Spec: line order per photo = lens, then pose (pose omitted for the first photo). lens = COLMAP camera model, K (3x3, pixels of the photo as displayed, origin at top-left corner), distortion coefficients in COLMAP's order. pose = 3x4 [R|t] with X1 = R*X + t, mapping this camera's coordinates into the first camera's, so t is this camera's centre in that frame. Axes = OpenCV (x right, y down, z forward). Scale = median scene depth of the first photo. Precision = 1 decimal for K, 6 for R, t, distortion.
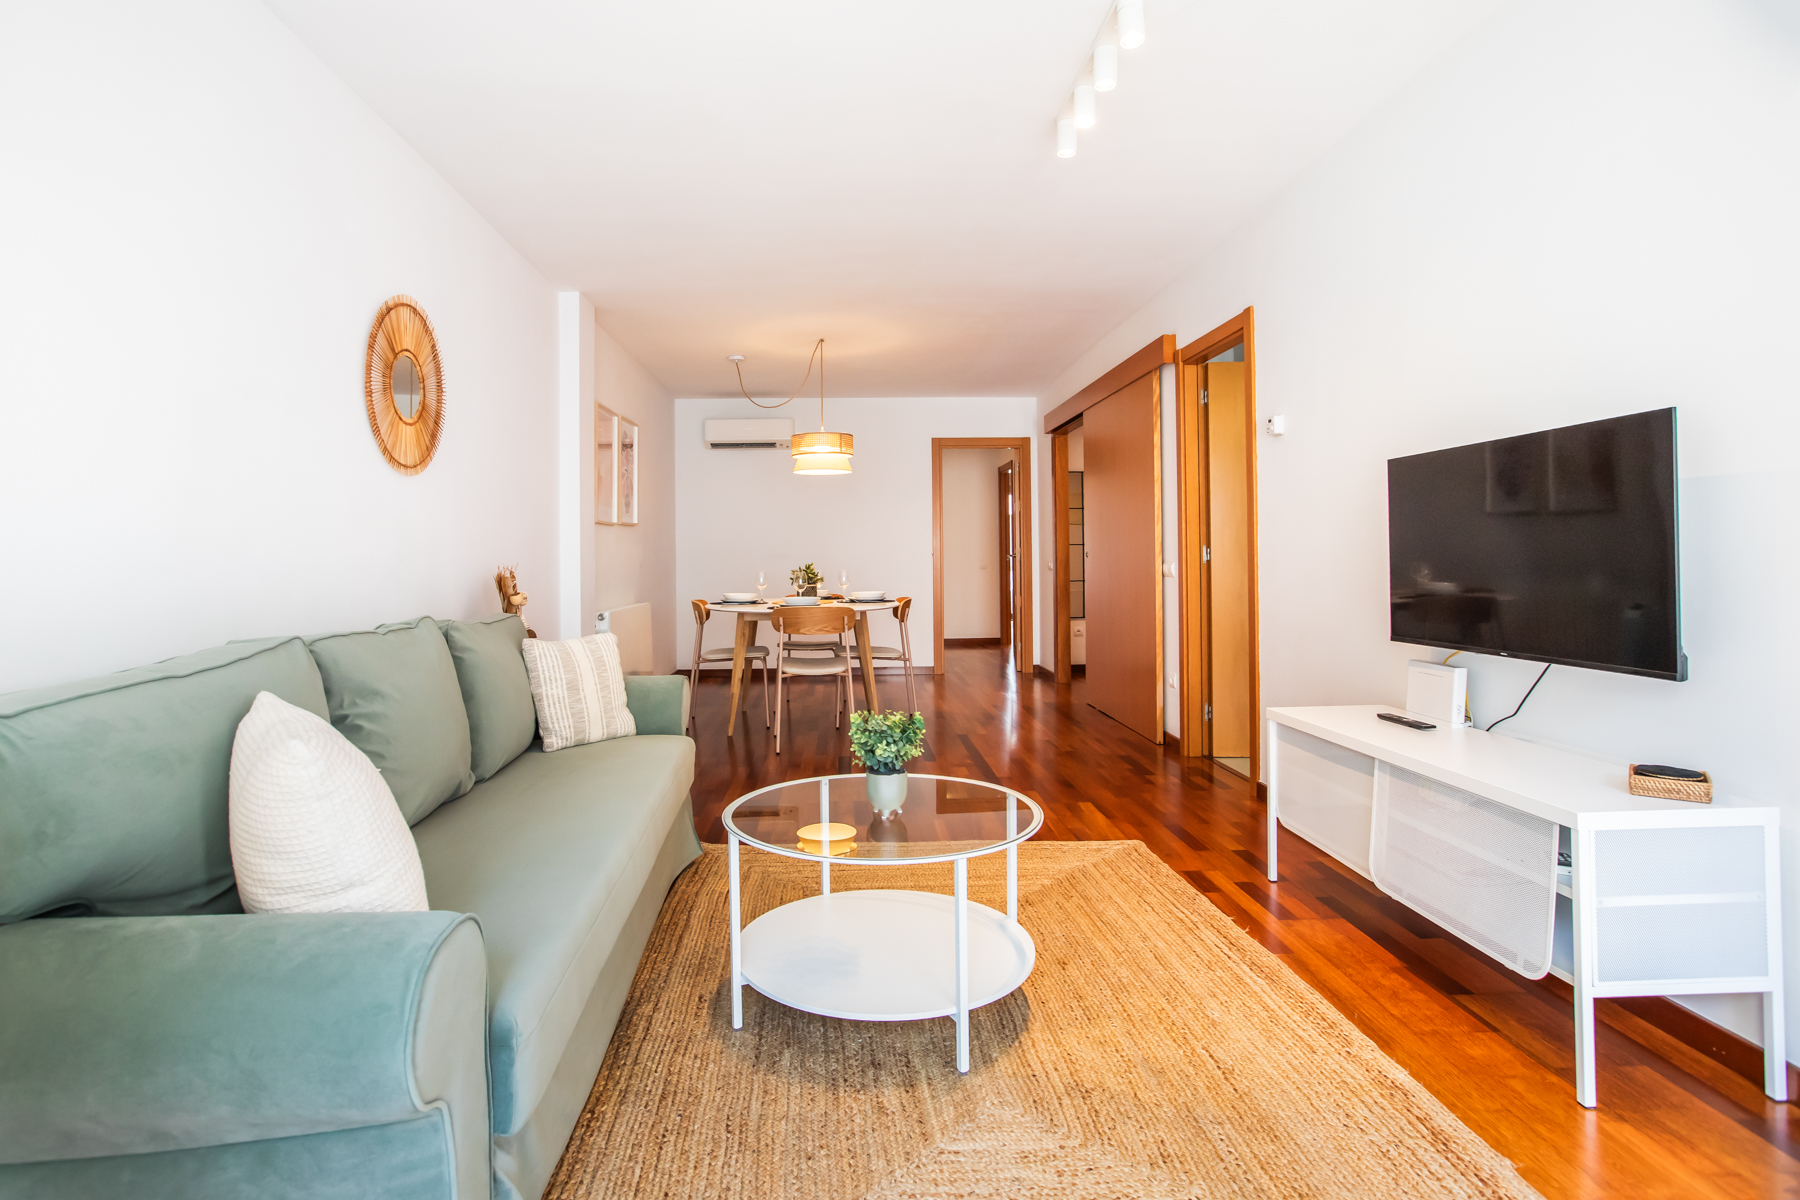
lens RADIAL K [[947.1, 0, 899.3], [0, 947.1, 562.2], [0, 0, 1]] dist [-0.048960, 0.041744]
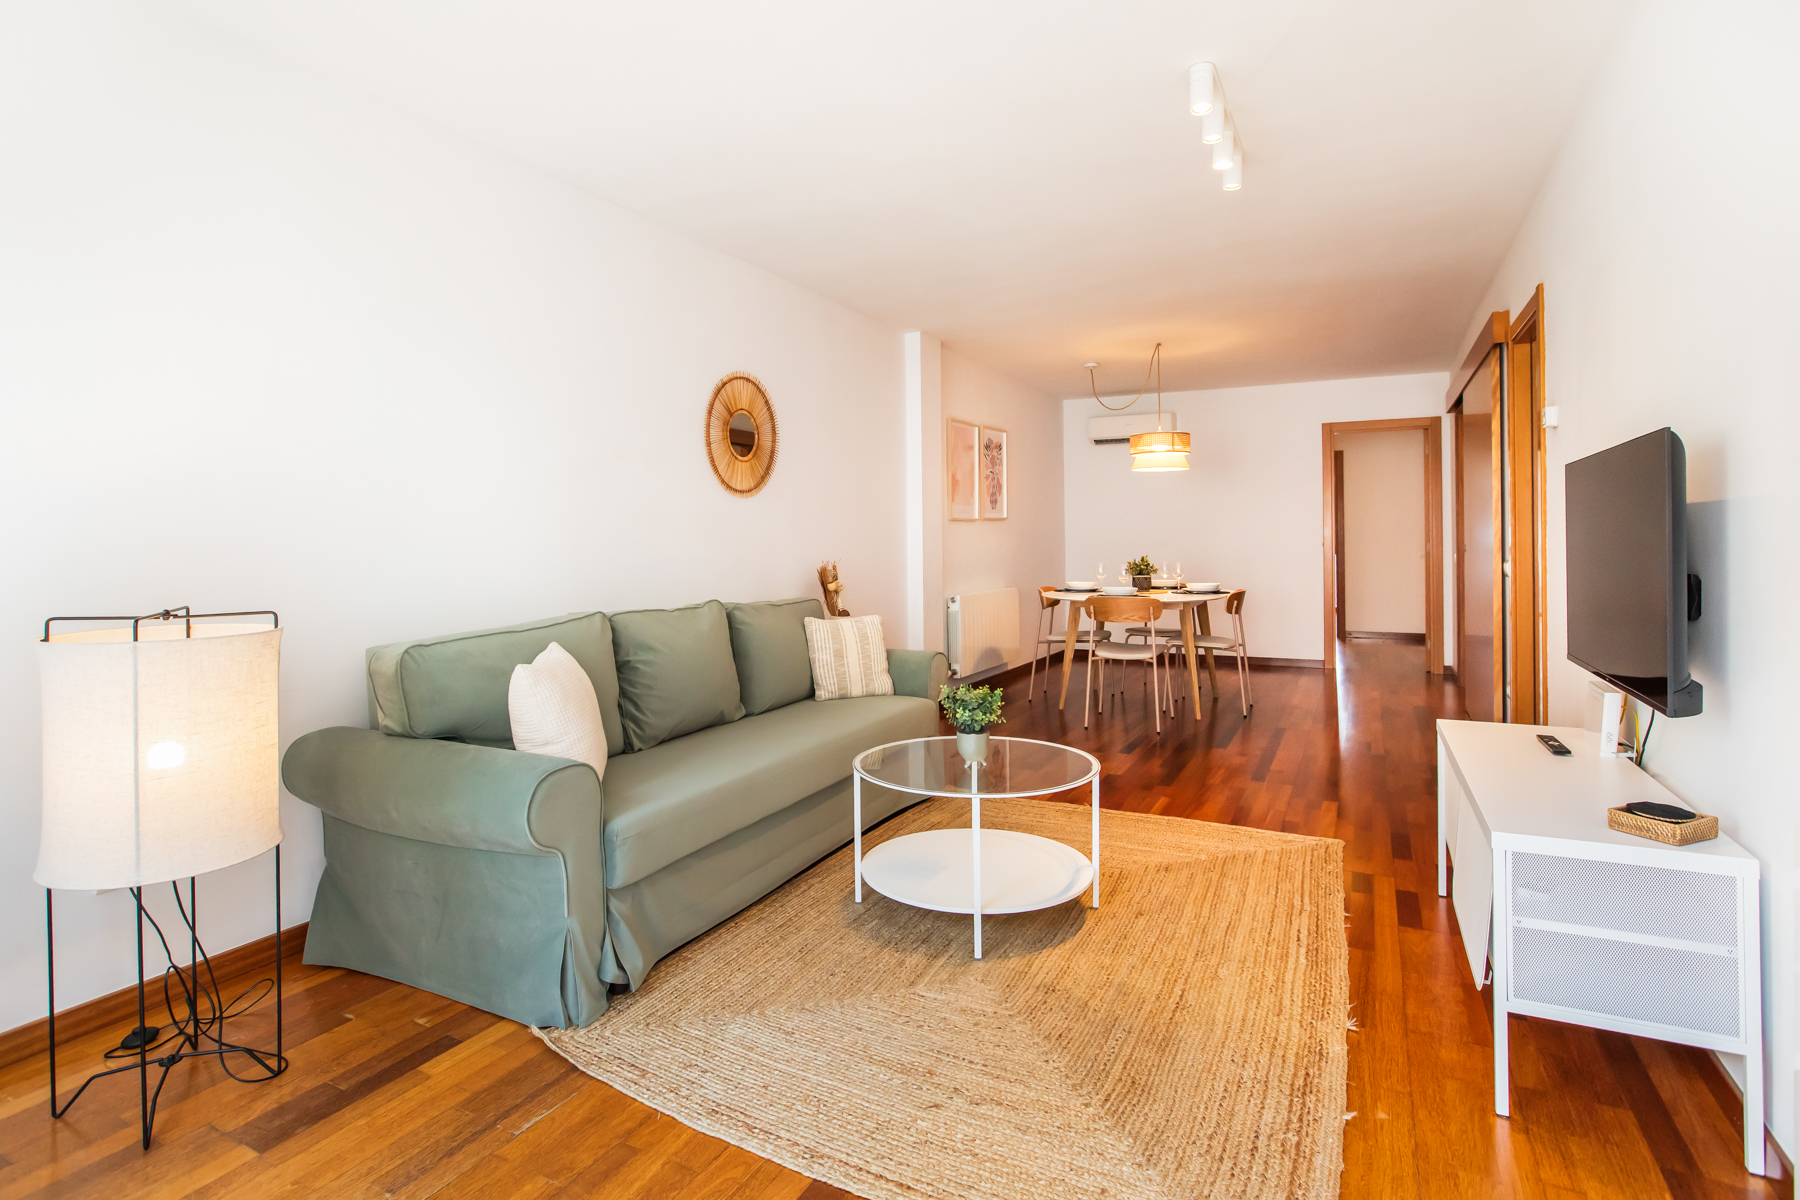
lens RADIAL K [[947.1, 0, 899.3], [0, 947.1, 562.2], [0, 0, 1]] dist [-0.048960, 0.041744]
pose [[0.871487, 0.015116, -0.490186, 0.396256], [-0.004388, 0.999725, 0.023027, -0.030863], [0.490399, -0.017917, 0.871314, -0.132598]]
